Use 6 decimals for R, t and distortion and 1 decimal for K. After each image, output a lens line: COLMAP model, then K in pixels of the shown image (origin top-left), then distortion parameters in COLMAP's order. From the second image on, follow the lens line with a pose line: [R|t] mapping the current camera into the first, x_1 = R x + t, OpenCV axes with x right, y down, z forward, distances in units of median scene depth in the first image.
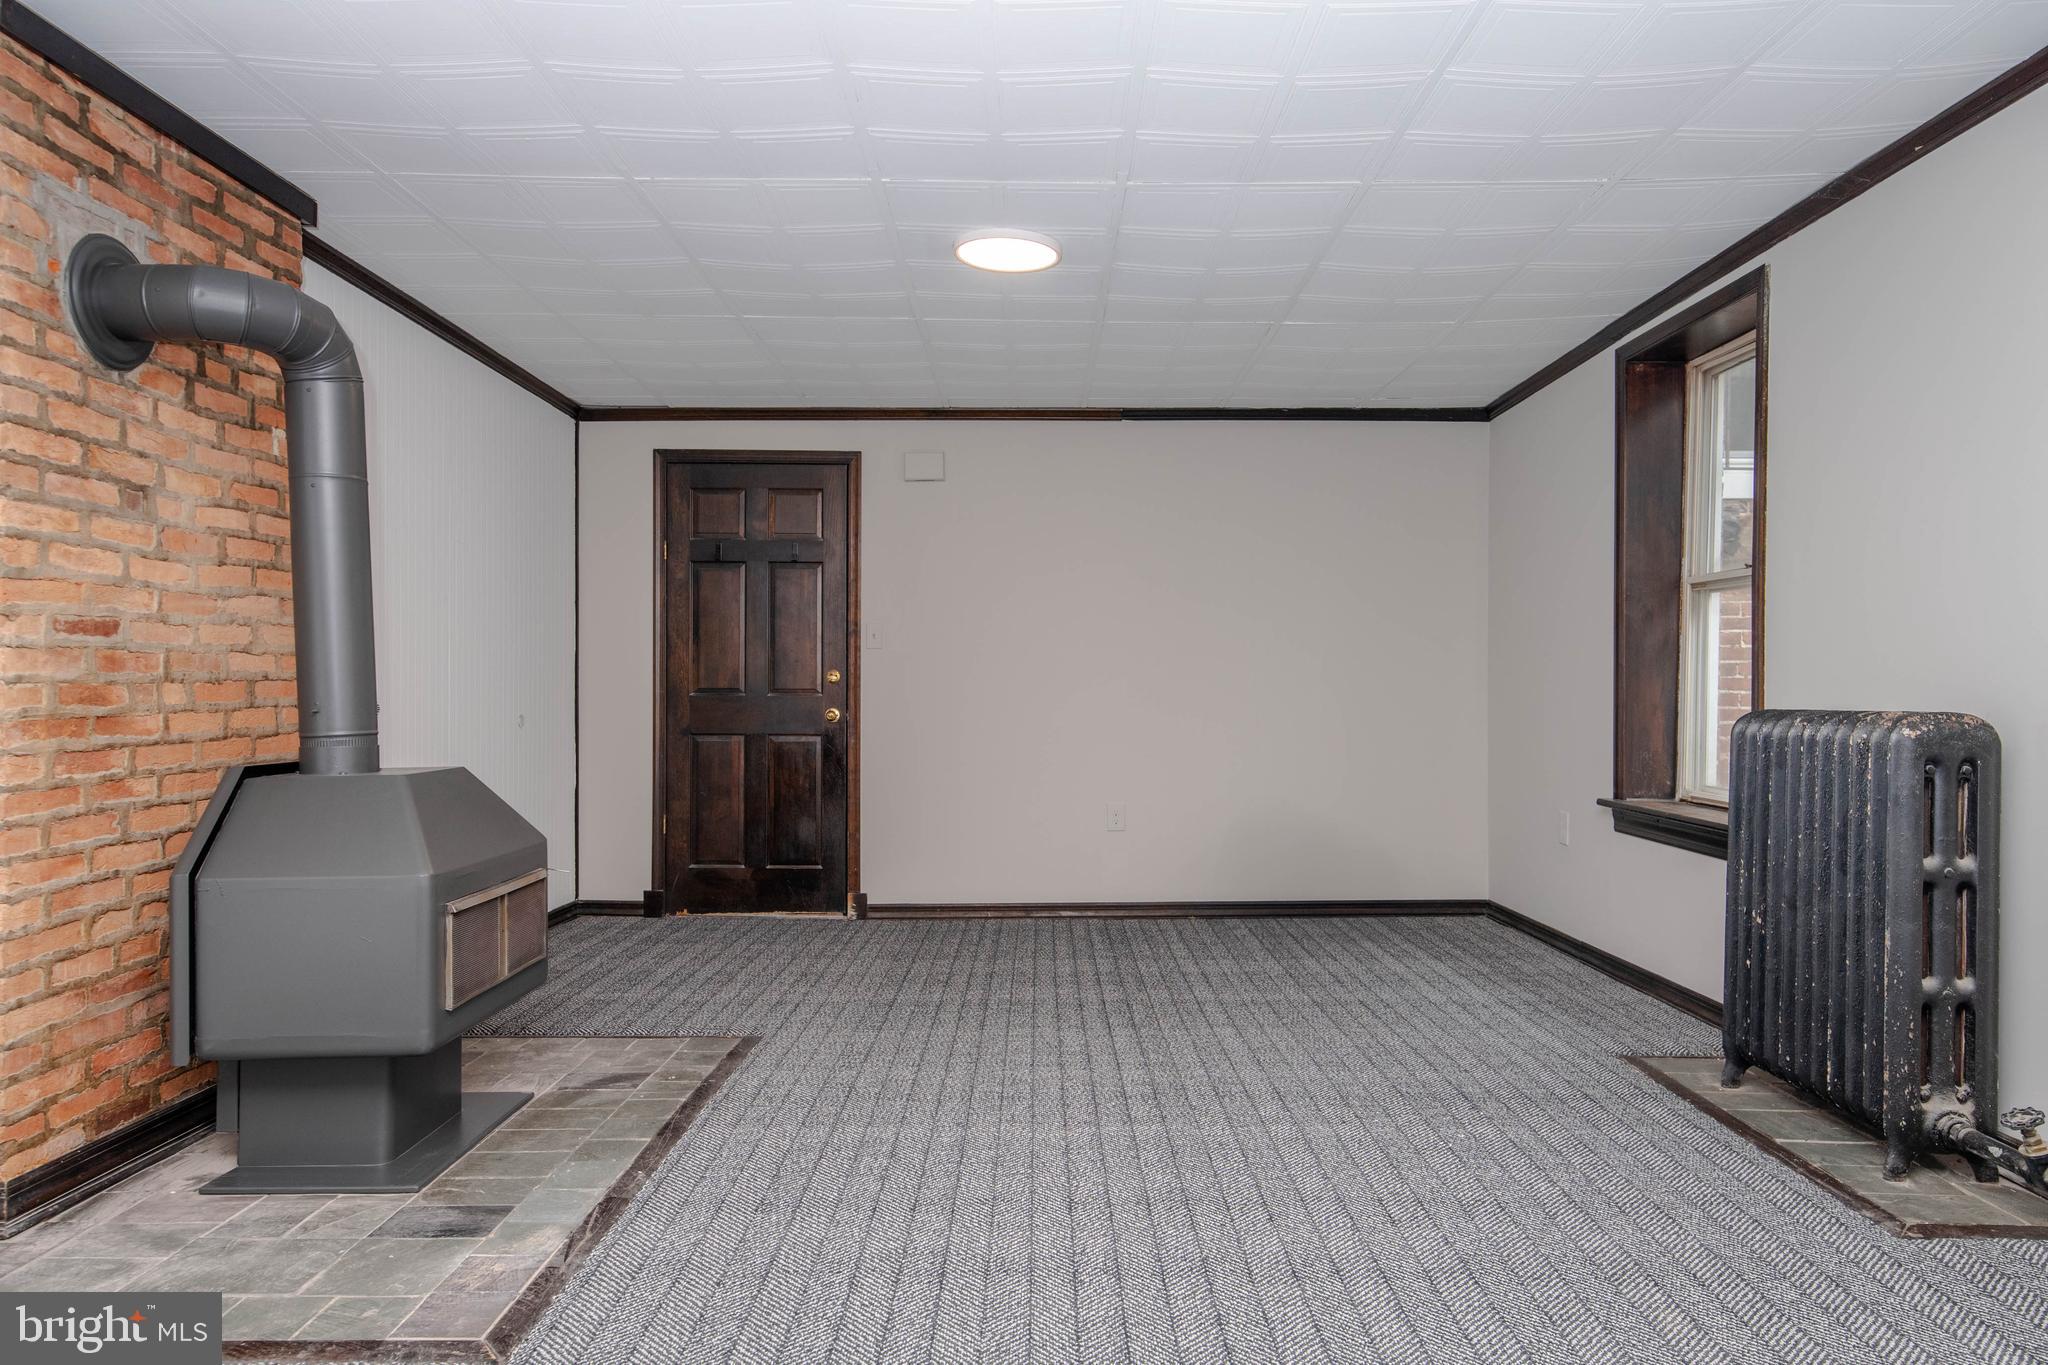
lens RADIAL K [[1376.8, 0, 992.6], [0, 1376.8, 690.0], [0, 0, 1]] dist [0.027300, -0.002400]
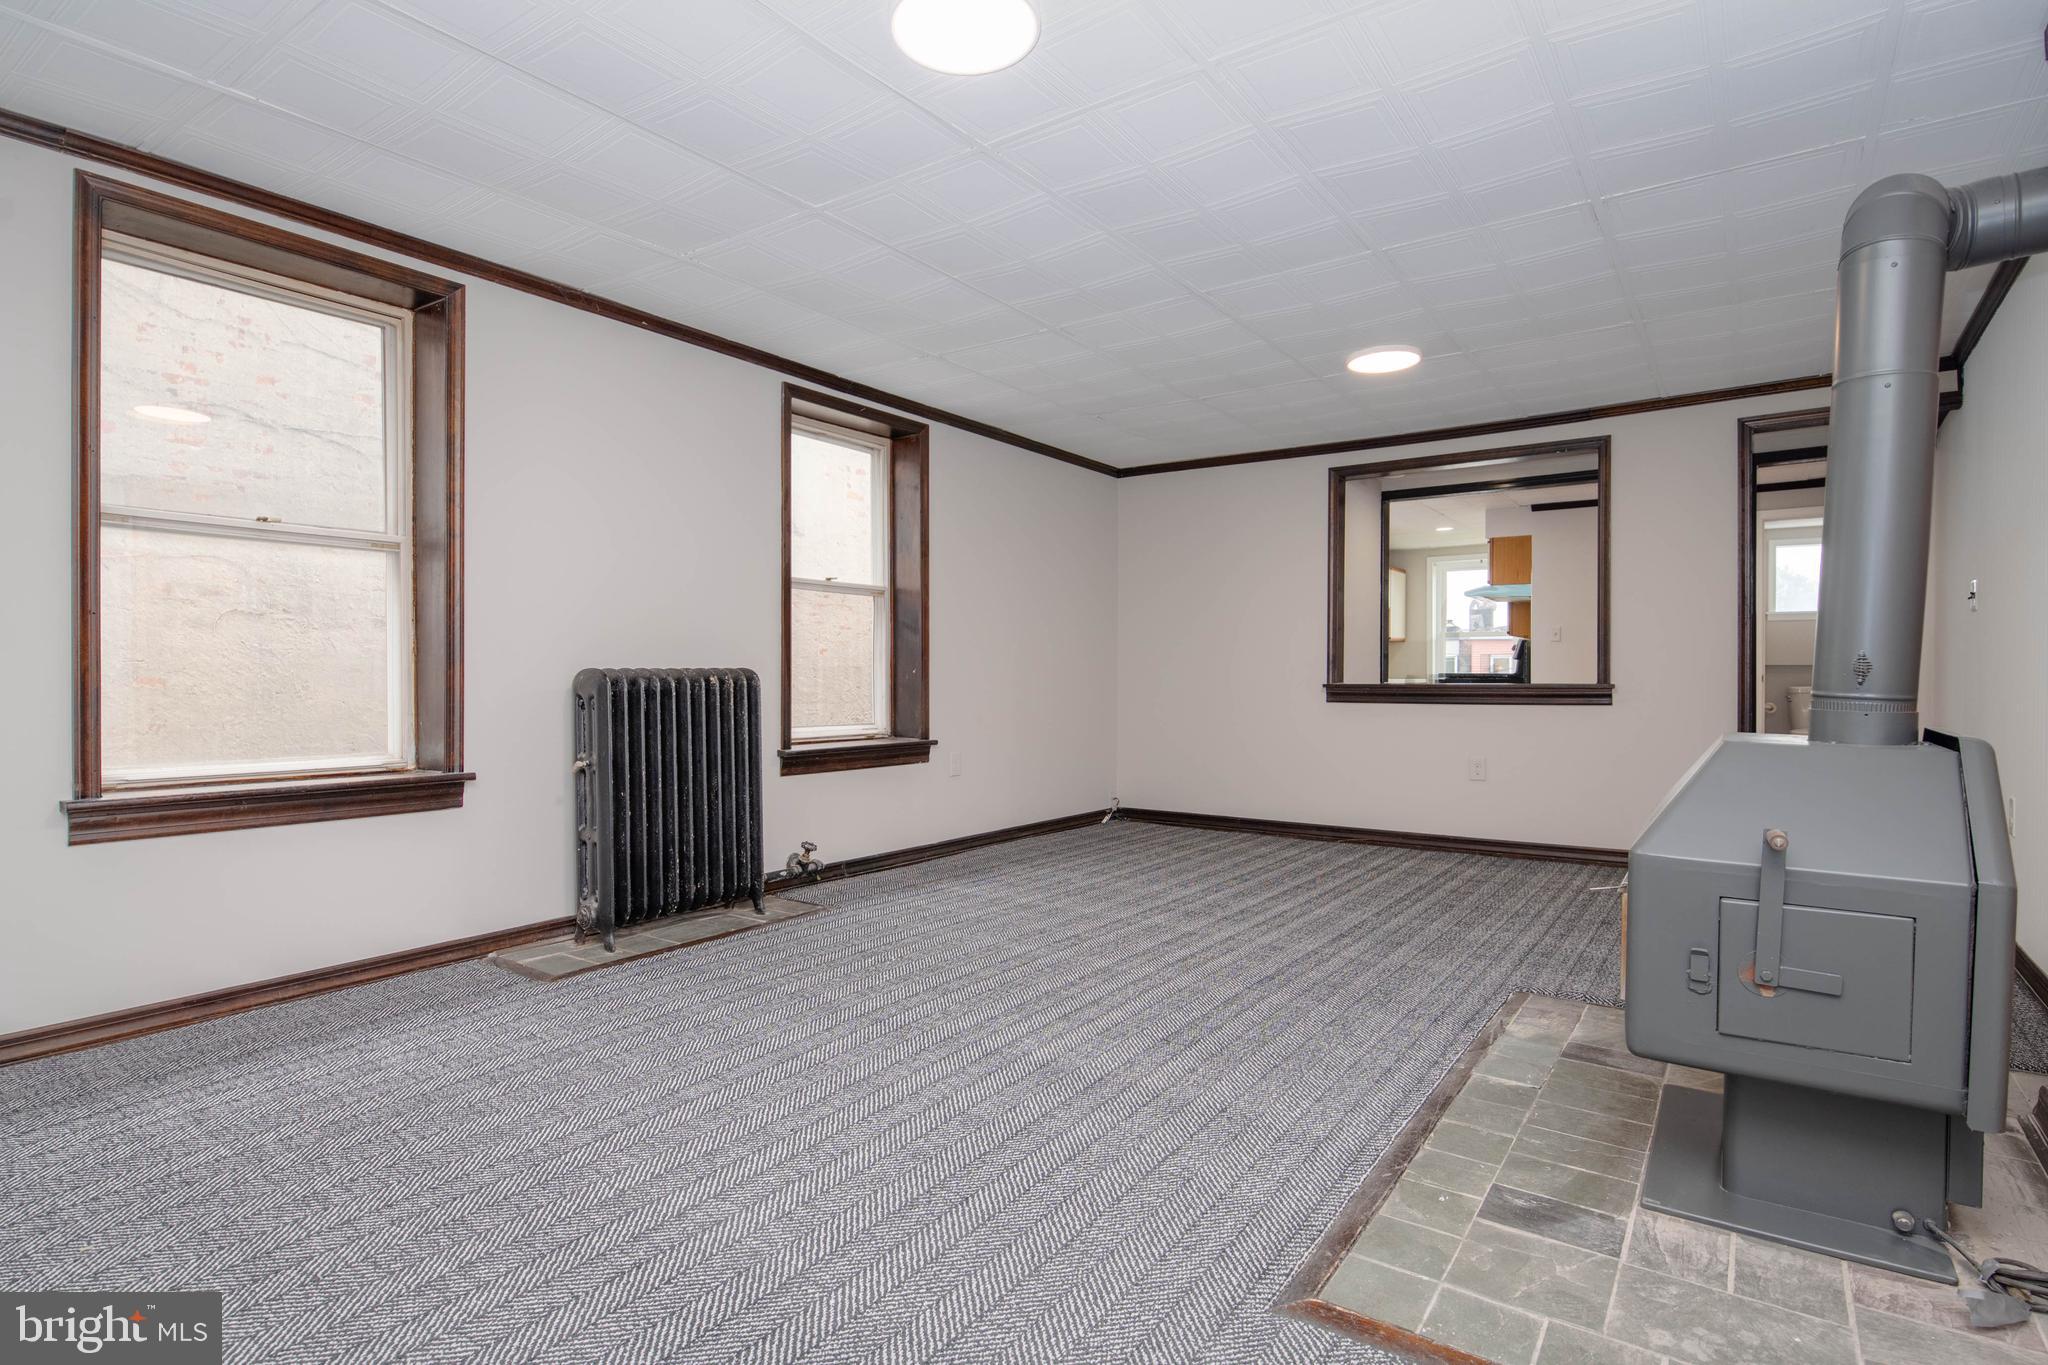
lens RADIAL K [[1034.1, 0, 1060.5], [0, 1034.1, 686.5], [0, 0, 1]] dist [0.001185, -0.008765]
pose [[-0.852773, -0.009393, 0.522198, -0.385461], [-0.001819, 0.999886, 0.015015, 0.017604], [-0.522279, 0.011854, -0.852692, 1.767545]]
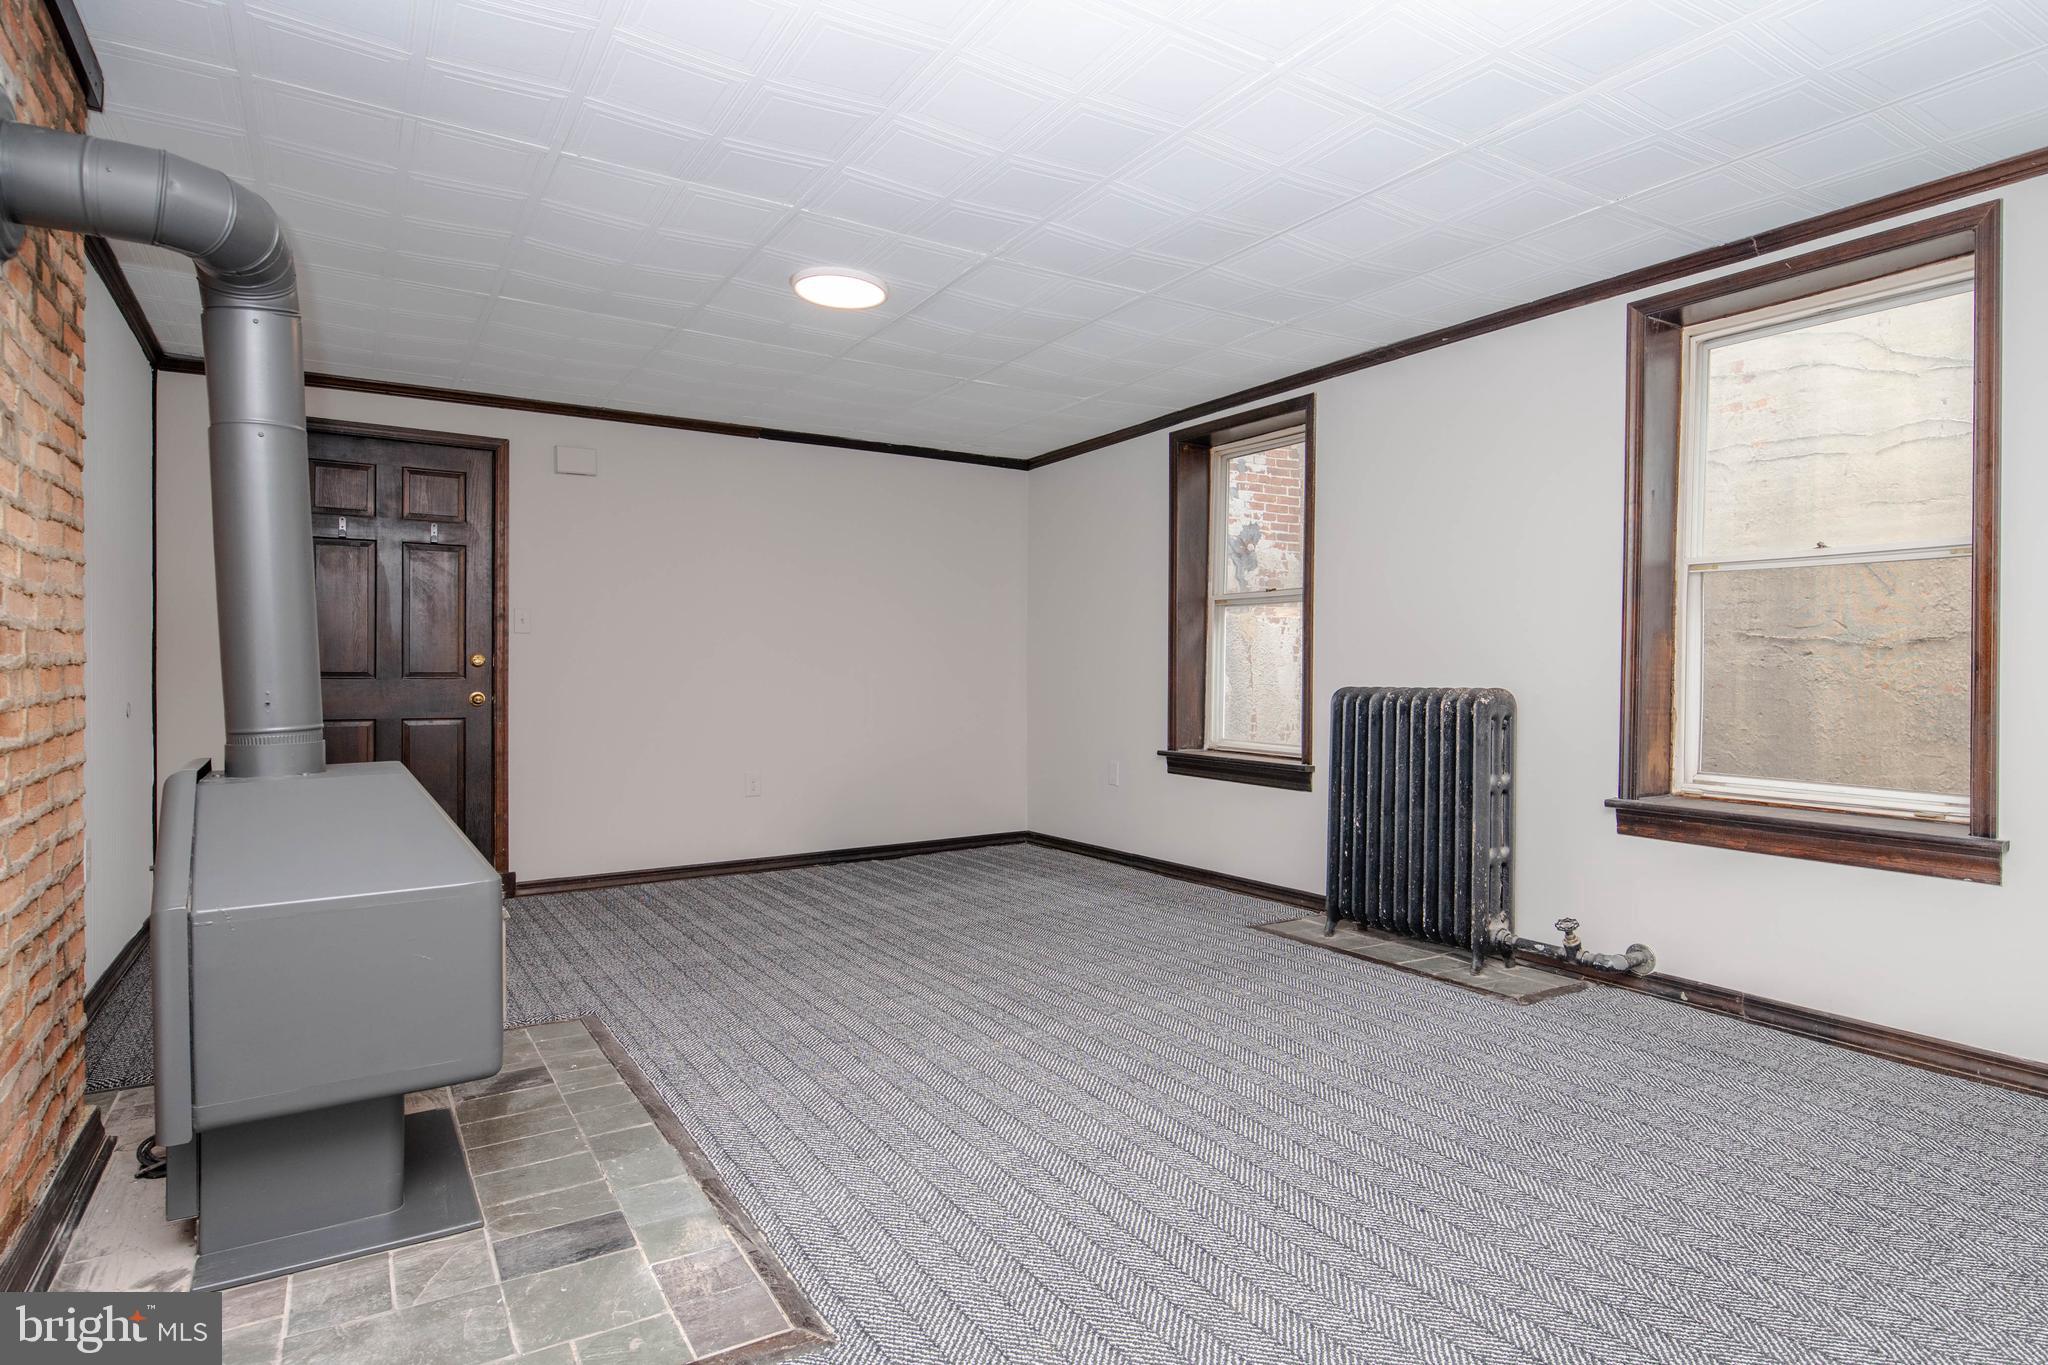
lens RADIAL K [[1145.7, 0, 1024.0], [0, 1145.7, 682.5], [0, 0, 1]] dist [0.005228, -0.001351]
pose [[0.834479, -0.005791, 0.551009, -0.475302], [-0.000088, 0.999943, 0.010643, -0.004800], [-0.551039, -0.008930, 0.834431, 0.155325]]
